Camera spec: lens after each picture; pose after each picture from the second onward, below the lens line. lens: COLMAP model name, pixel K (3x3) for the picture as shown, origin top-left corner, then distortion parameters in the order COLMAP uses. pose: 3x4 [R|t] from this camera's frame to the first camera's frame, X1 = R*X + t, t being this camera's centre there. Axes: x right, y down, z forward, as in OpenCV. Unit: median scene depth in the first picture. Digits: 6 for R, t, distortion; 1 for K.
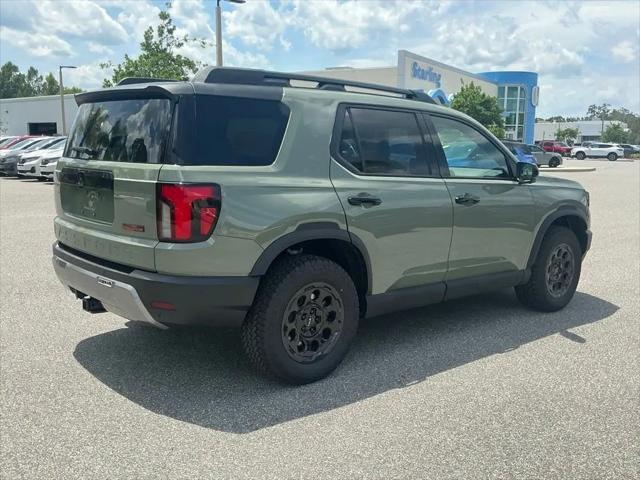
lens RADIAL K [[623.4, 0, 320.0], [0, 623.4, 240.0], [0, 0, 1]] dist [0.131219, -0.277680]
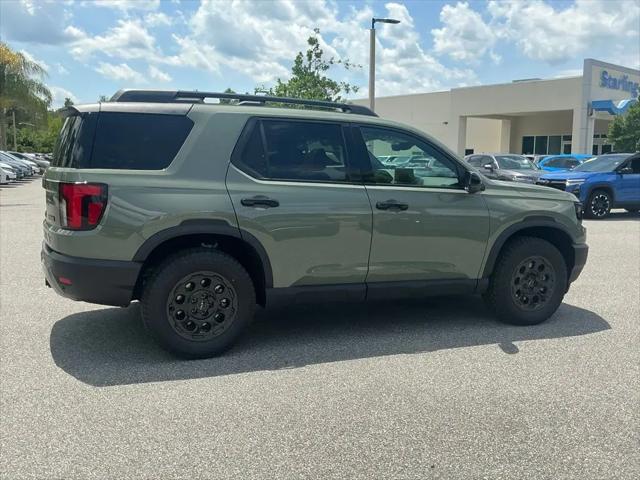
lens RADIAL K [[623.4, 0, 320.0], [0, 623.4, 240.0], [0, 0, 1]] dist [0.131219, -0.277680]
pose [[0.950675, 0.036487, -0.308036, 0.467722], [-0.044619, 0.998816, -0.019394, 0.019327], [0.306964, 0.032181, 0.951177, -0.033064]]
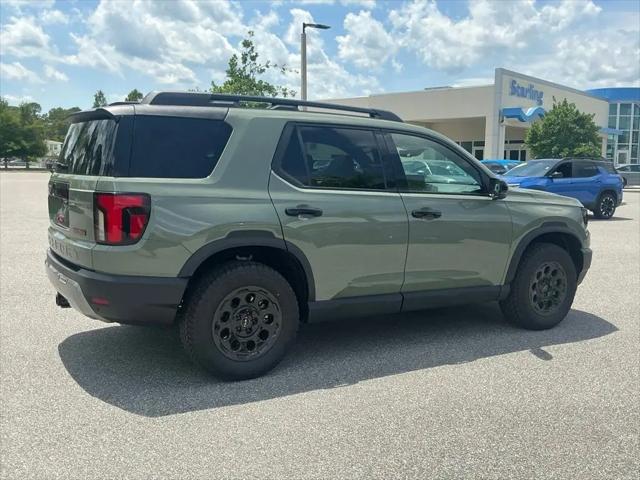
lens RADIAL K [[623.4, 0, 320.0], [0, 623.4, 240.0], [0, 0, 1]] dist [0.131219, -0.277680]
pose [[0.985341, 0.018458, -0.169597, 0.250698], [-0.023956, 0.999250, -0.030434, 0.015153], [0.168908, 0.034051, 0.985043, -0.041964]]
